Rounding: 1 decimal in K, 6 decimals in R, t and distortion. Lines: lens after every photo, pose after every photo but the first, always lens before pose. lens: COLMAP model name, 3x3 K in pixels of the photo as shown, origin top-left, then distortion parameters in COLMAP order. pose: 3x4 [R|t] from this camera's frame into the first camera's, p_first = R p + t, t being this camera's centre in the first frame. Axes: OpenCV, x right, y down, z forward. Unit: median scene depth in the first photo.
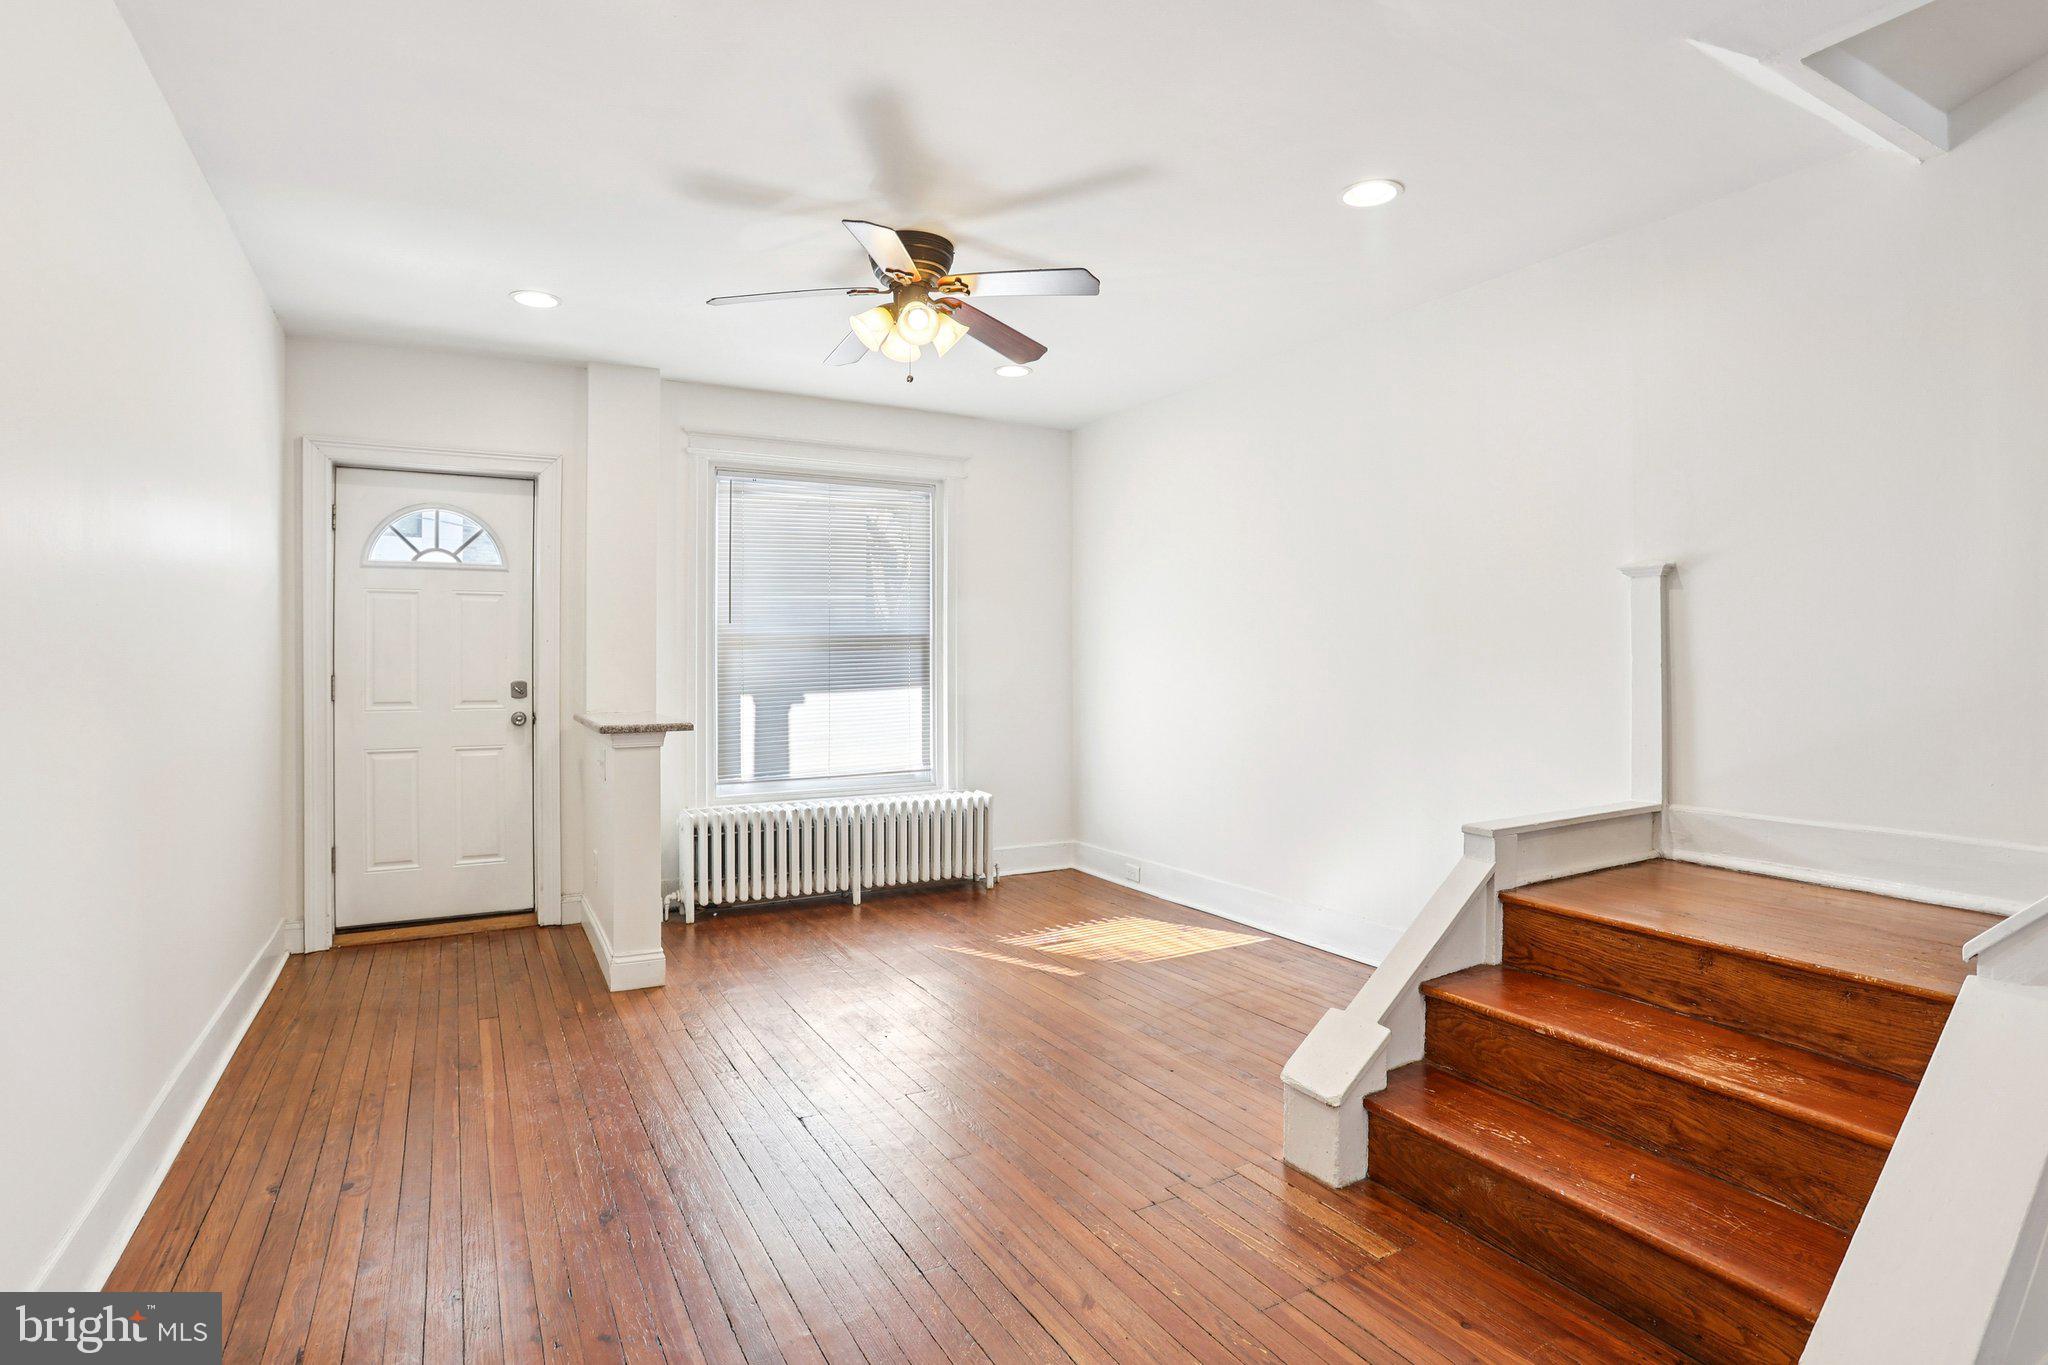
lens RADIAL K [[1029.9, 0, 1030.6], [0, 1029.9, 674.7], [0, 0, 1]] dist [-0.039410, 0.009995]
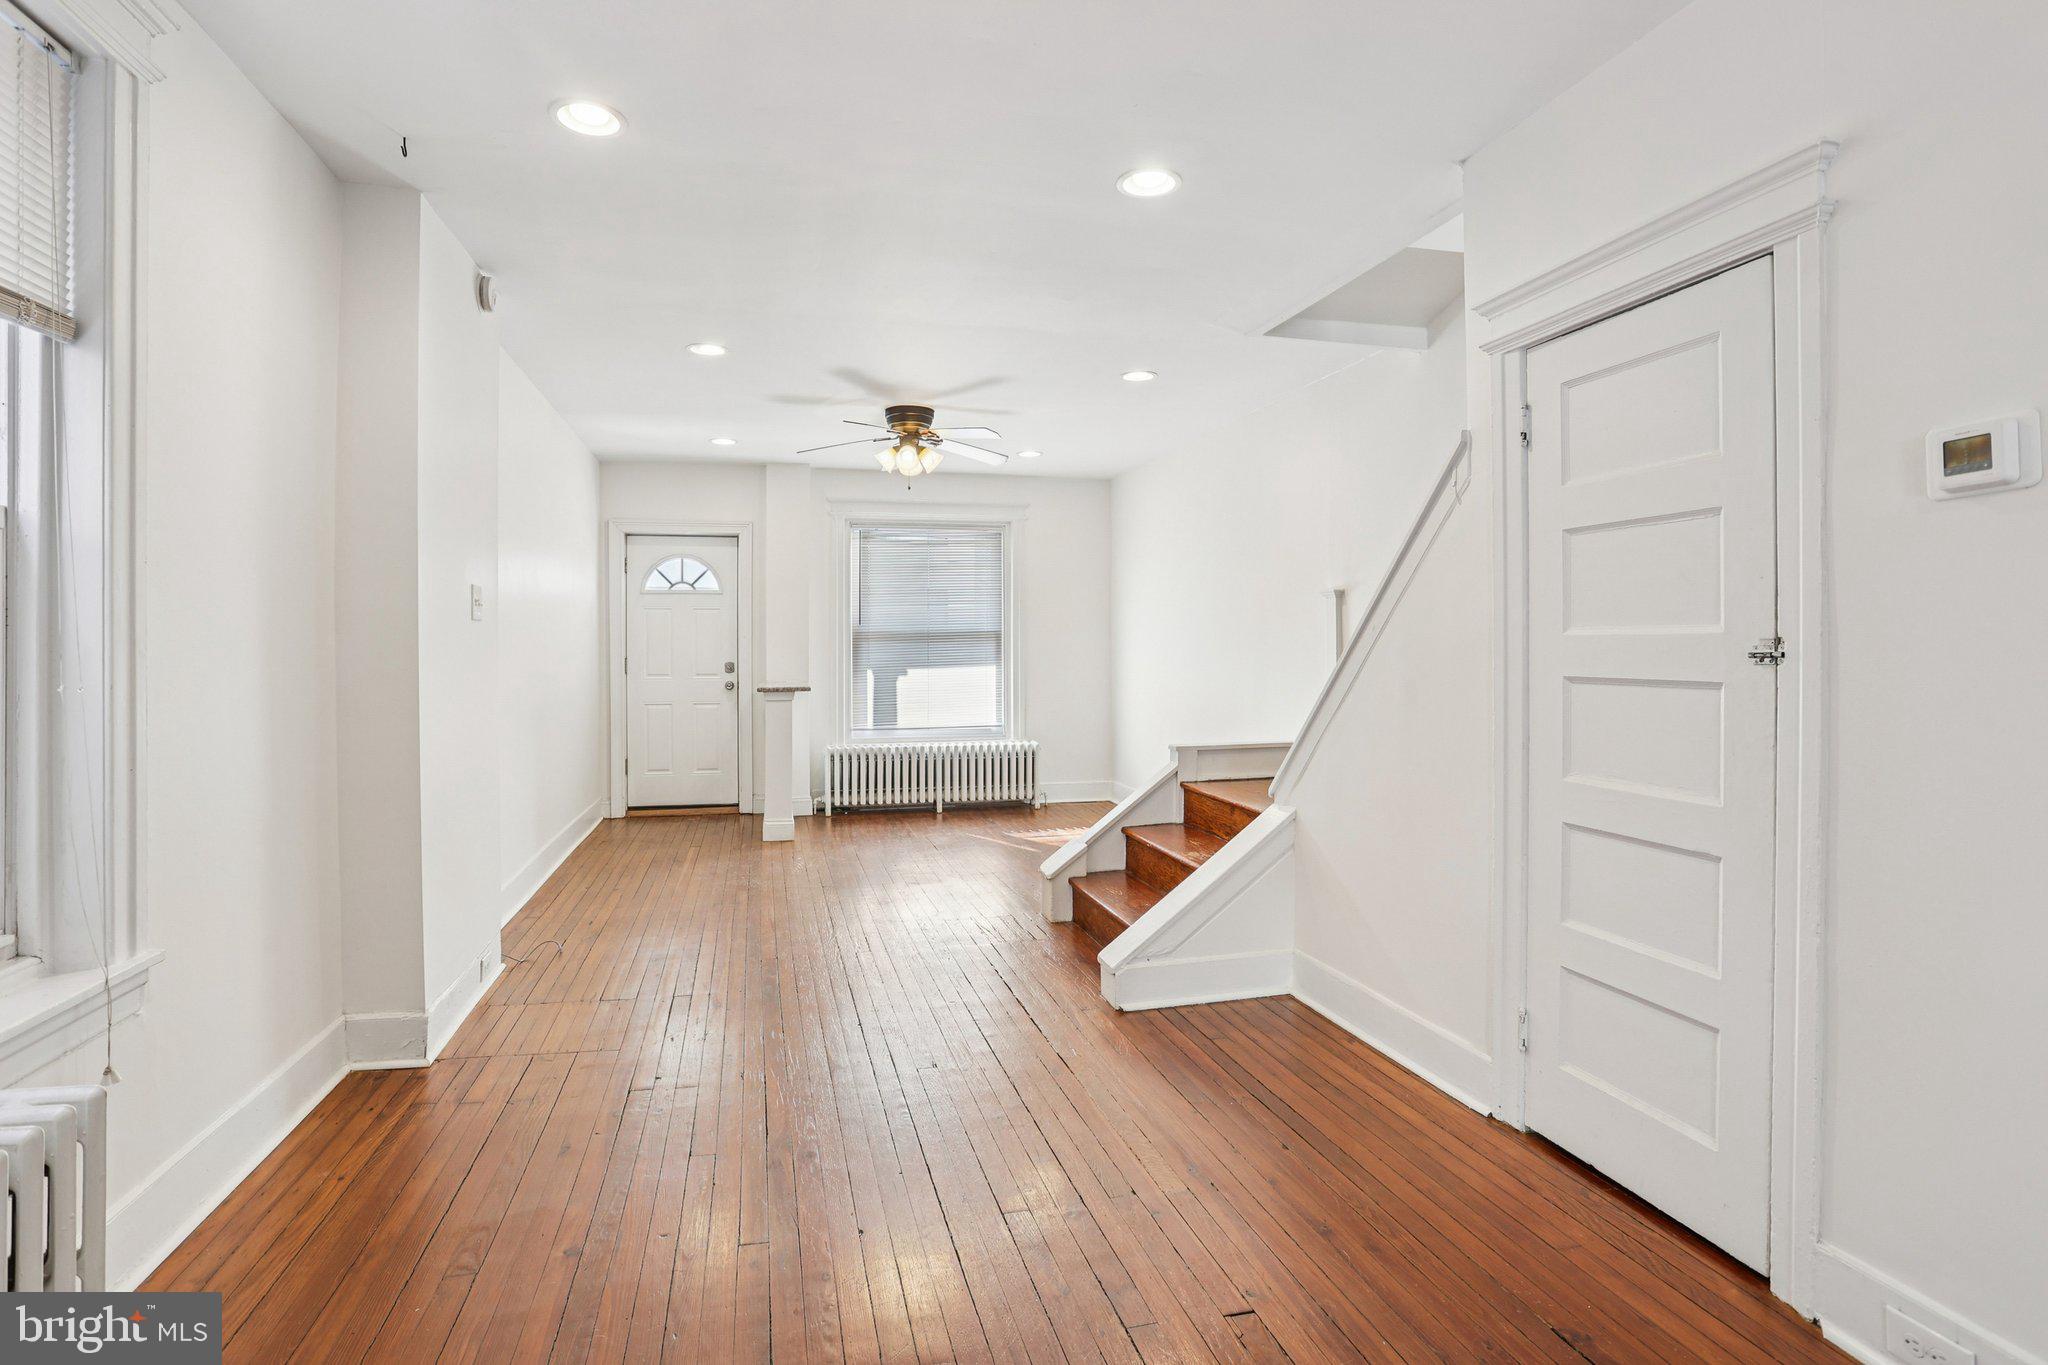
lens RADIAL K [[1029.9, 0, 1020.6], [0, 1029.9, 675.0], [0, 0, 1]] dist [-0.039410, 0.009995]
pose [[0.965113, 0.007232, -0.261735, 0.369397], [-0.002704, 0.999841, 0.017653, -0.002858], [0.261821, -0.016329, 0.964978, -0.448137]]
